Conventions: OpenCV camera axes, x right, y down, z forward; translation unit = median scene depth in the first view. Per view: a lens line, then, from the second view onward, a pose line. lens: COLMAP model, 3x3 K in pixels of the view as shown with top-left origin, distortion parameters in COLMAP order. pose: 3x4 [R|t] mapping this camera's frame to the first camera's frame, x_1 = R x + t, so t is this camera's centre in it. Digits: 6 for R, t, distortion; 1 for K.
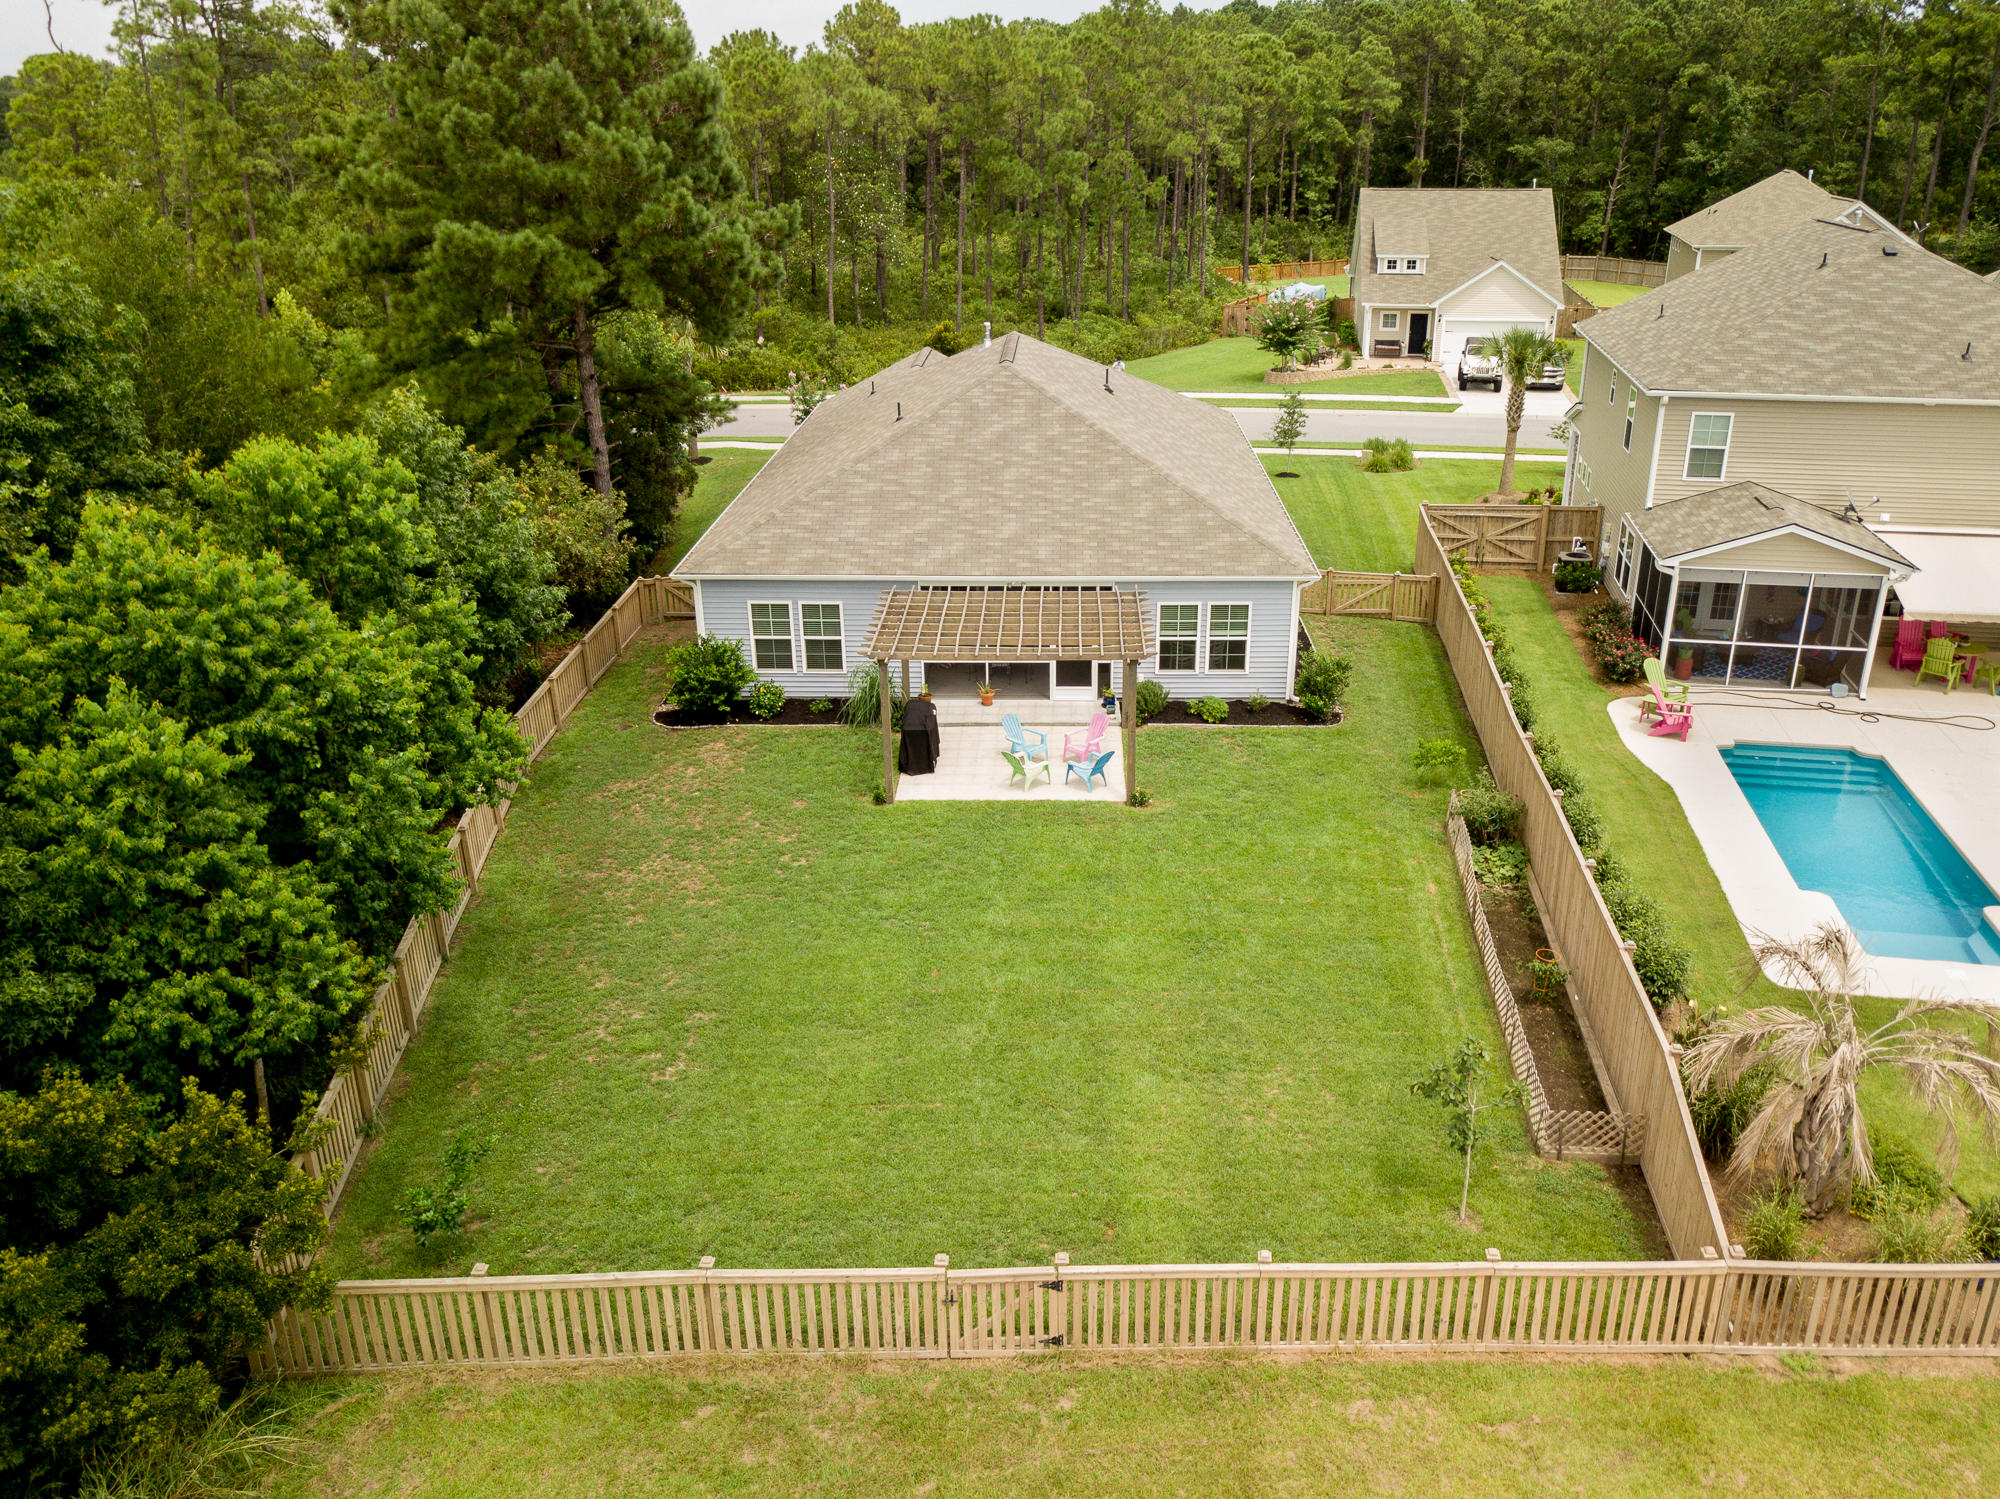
lens RADIAL K [[1609.2, 0, 1014.7], [0, 1609.2, 744.3], [0, 0, 1]] dist [-0.000655, 0.001462]
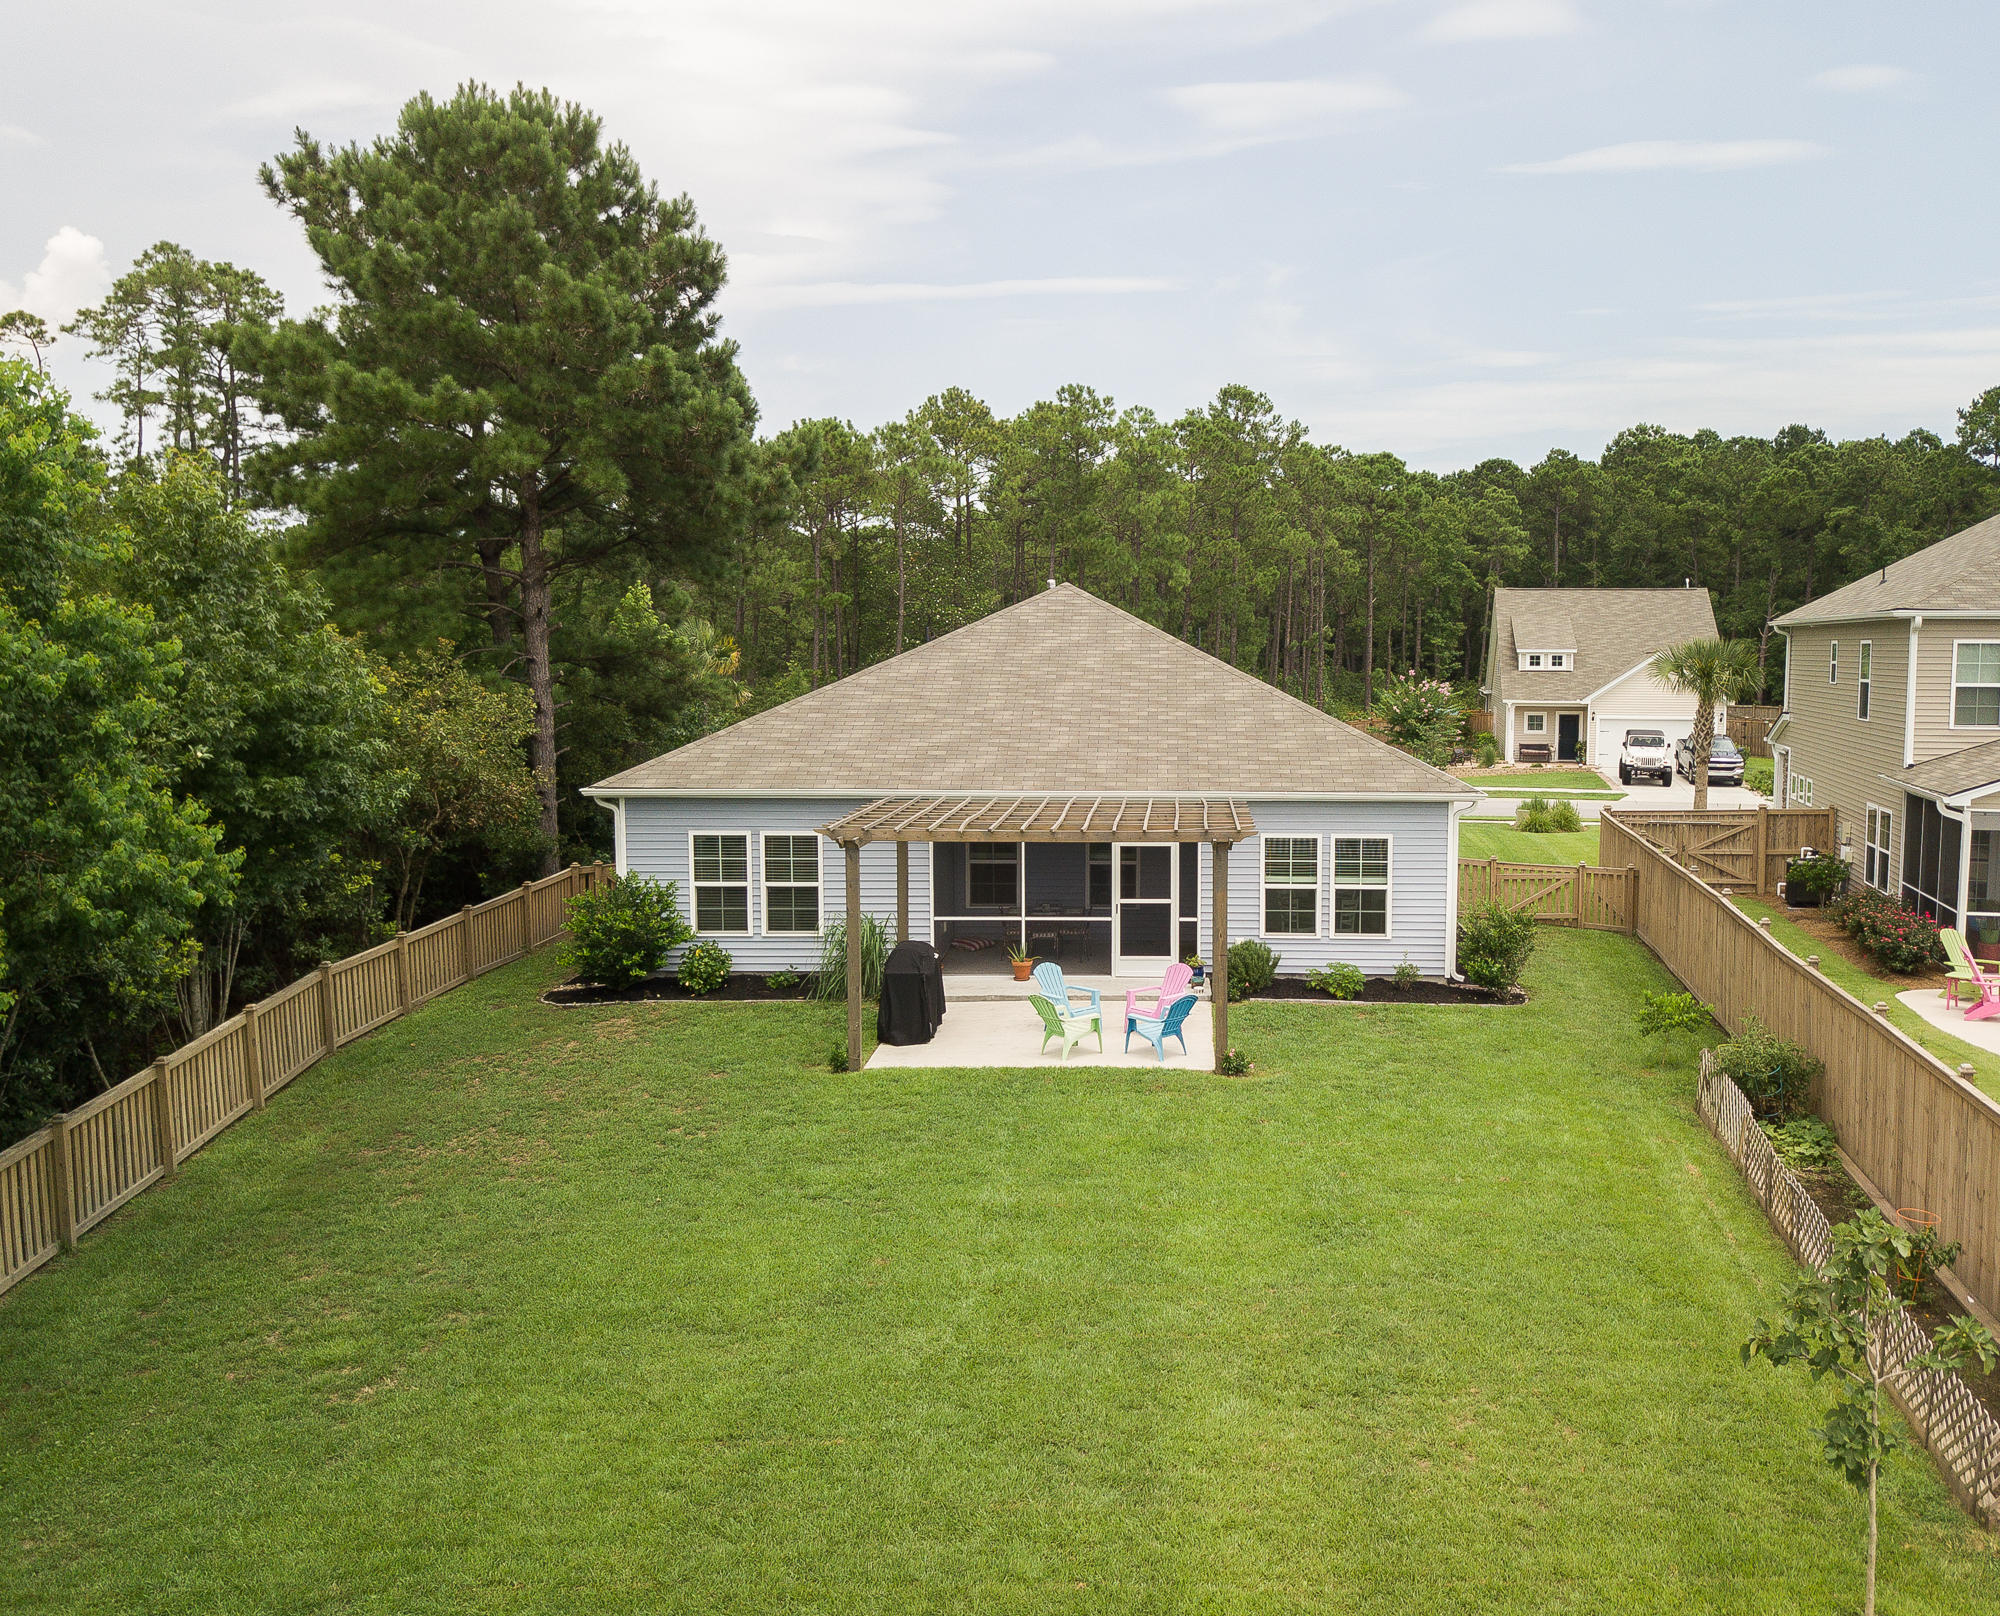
lens RADIAL K [[1755.0, 0, 1166.1], [0, 1755.0, 804.3], [0, 0, 1]] dist [0.015019, -0.072029]
pose [[0.999662, 0.013652, 0.022122, 0.027119], [-0.006840, 0.959143, -0.282838, 0.113181], [-0.025080, 0.282591, 0.958912, 0.232418]]
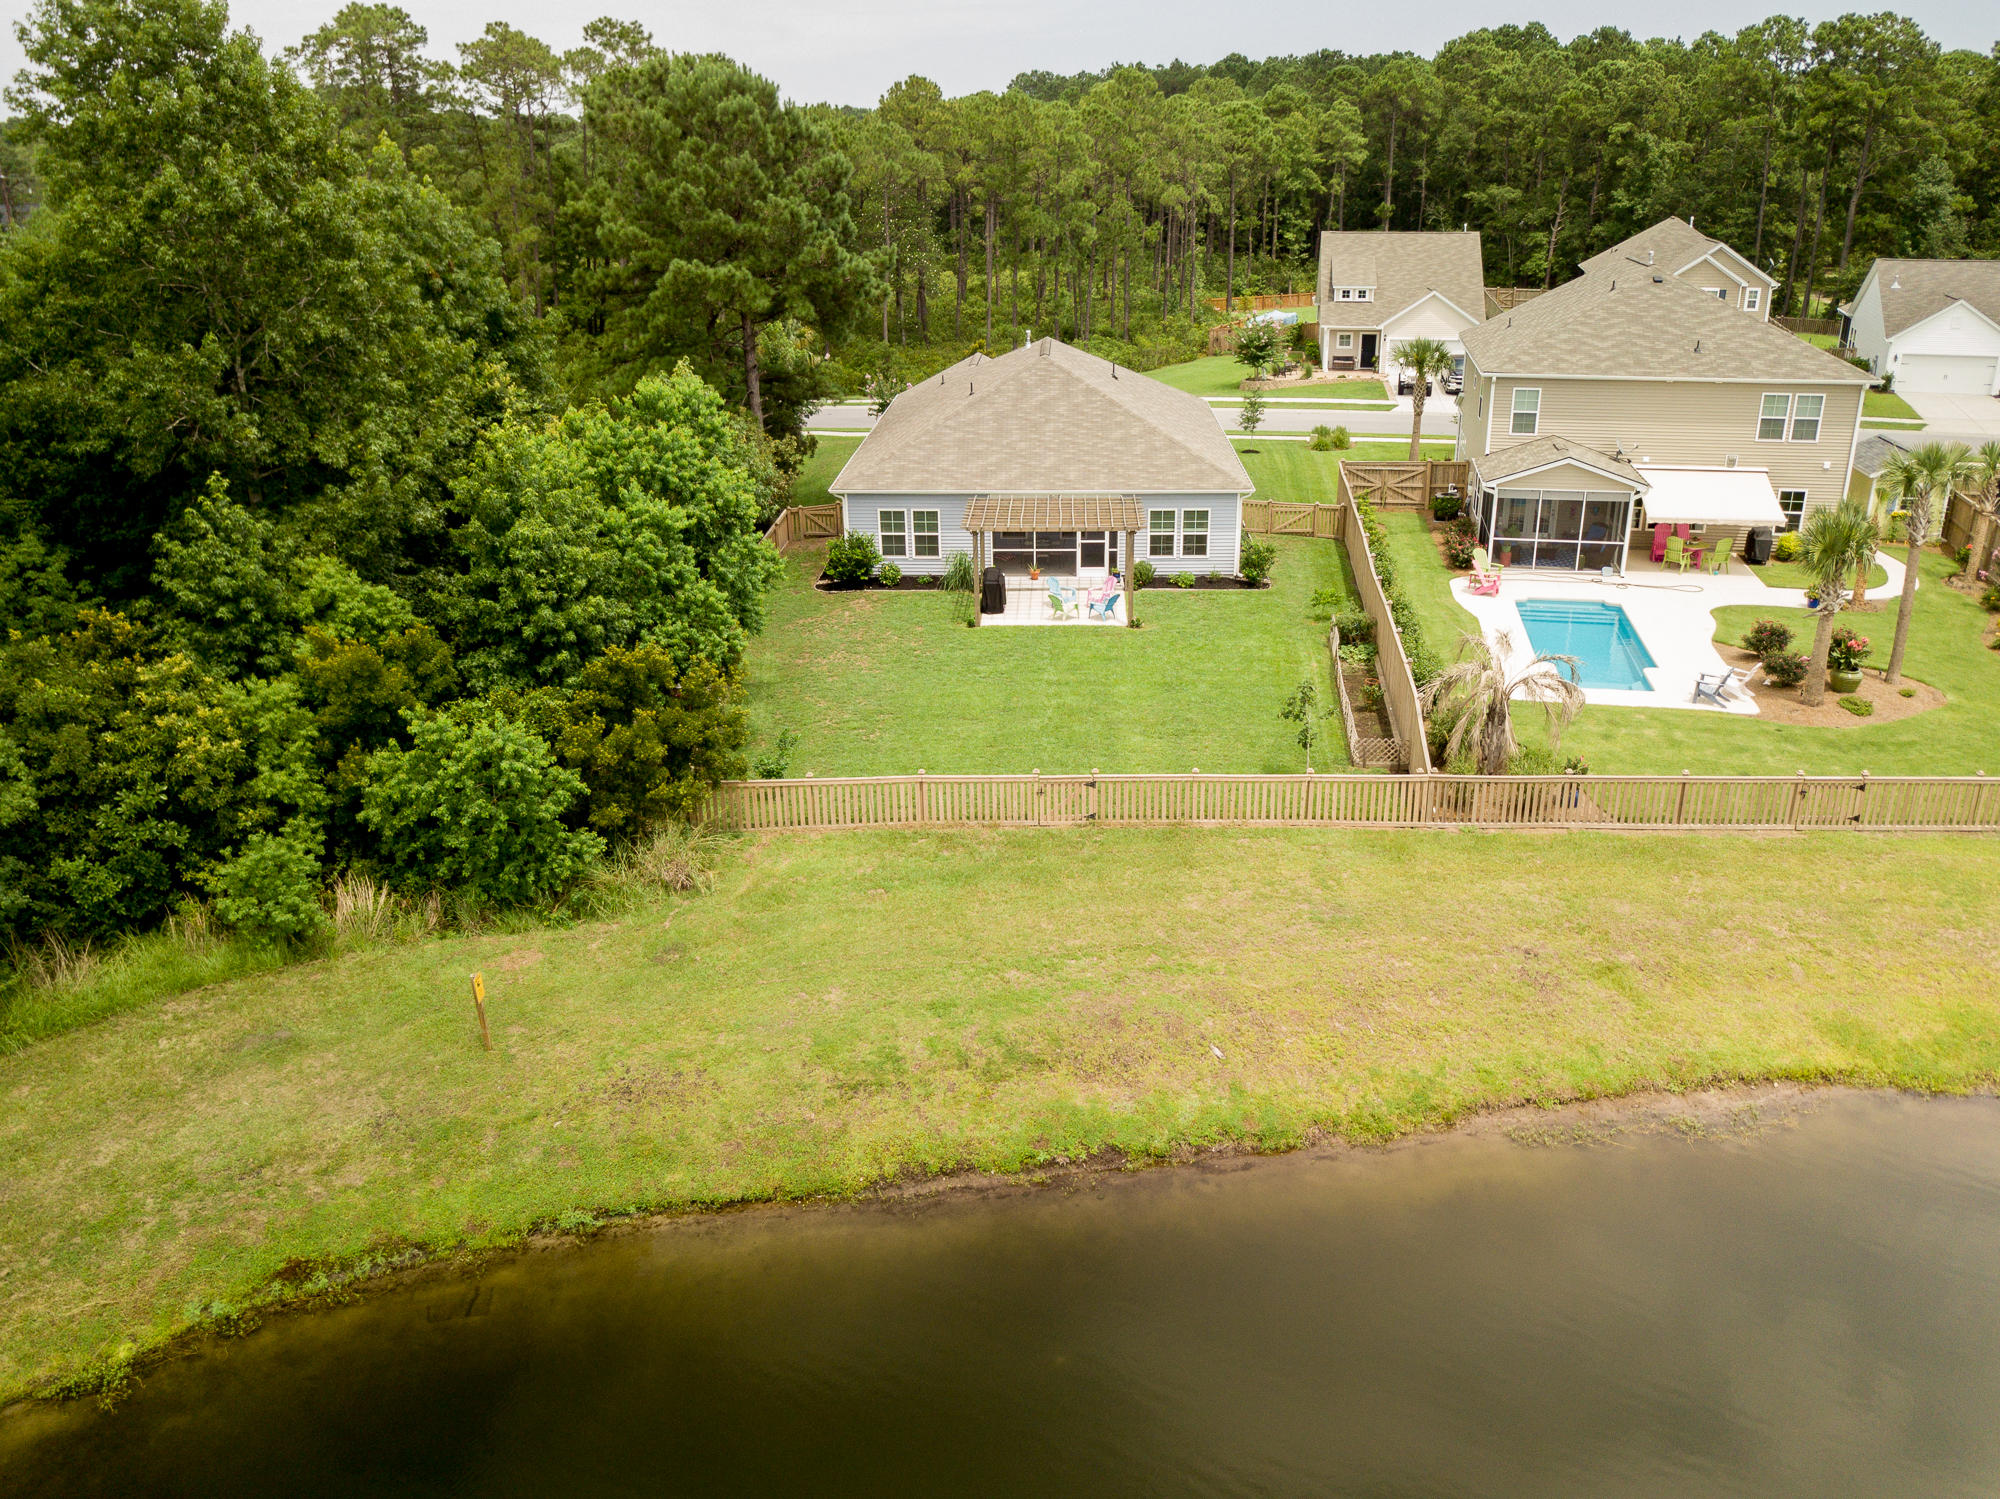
lens RADIAL K [[1625.4, 0, 1000.0], [0, 1625.4, 749.5], [0, 0, 1]] dist [0.006116, -0.008610]
pose [[0.999963, 0.002045, -0.008383, -0.035647], [-0.002222, 0.999772, -0.021237, 0.161171], [0.008338, 0.021255, 0.999739, -0.496869]]
